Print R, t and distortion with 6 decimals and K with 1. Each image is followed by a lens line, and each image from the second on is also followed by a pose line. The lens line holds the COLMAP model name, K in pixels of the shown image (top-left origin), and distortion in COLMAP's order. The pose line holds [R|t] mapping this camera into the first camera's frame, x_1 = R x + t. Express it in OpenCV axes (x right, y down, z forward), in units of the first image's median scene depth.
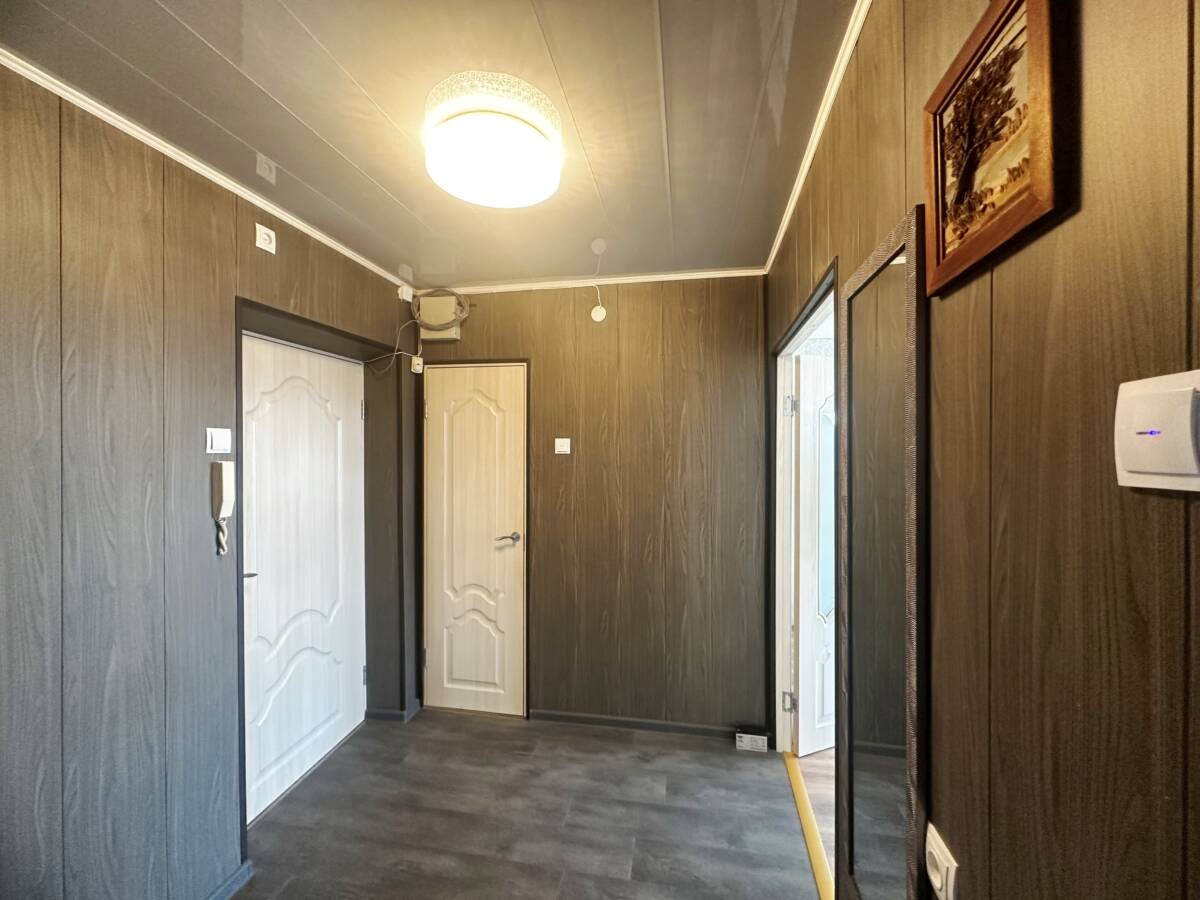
lens RADIAL K [[479.2, 0, 601.3], [0, 479.2, 447.7], [0, 0, 1]] dist [-0.002077, 0.000299]
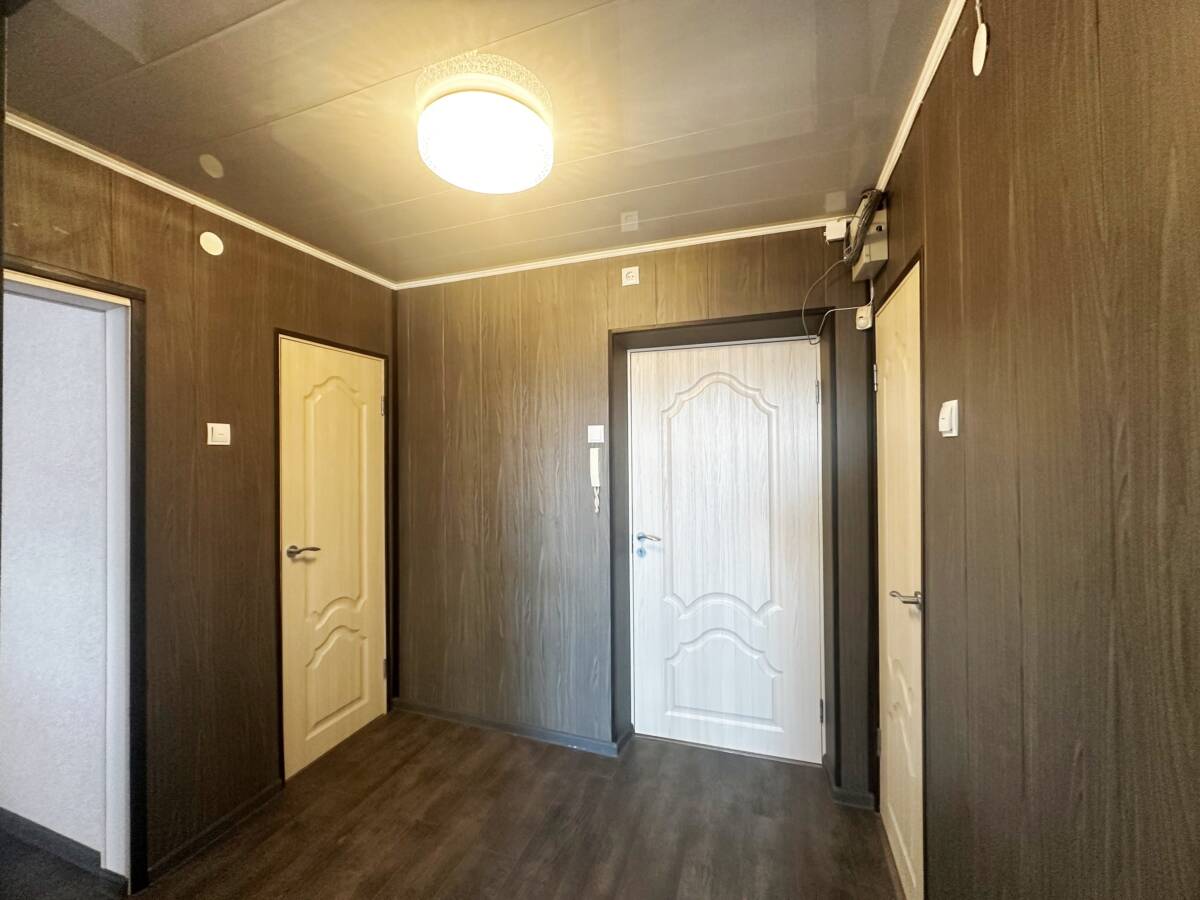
lens RADIAL K [[479.2, 0, 601.3], [0, 479.2, 447.7], [0, 0, 1]] dist [-0.002077, 0.000299]
pose [[-0.157003, -0.003179, -0.987593, 0.468737], [0.003354, 0.999987, -0.003752, 0.023977], [0.987592, -0.003902, -0.156990, 0.910668]]
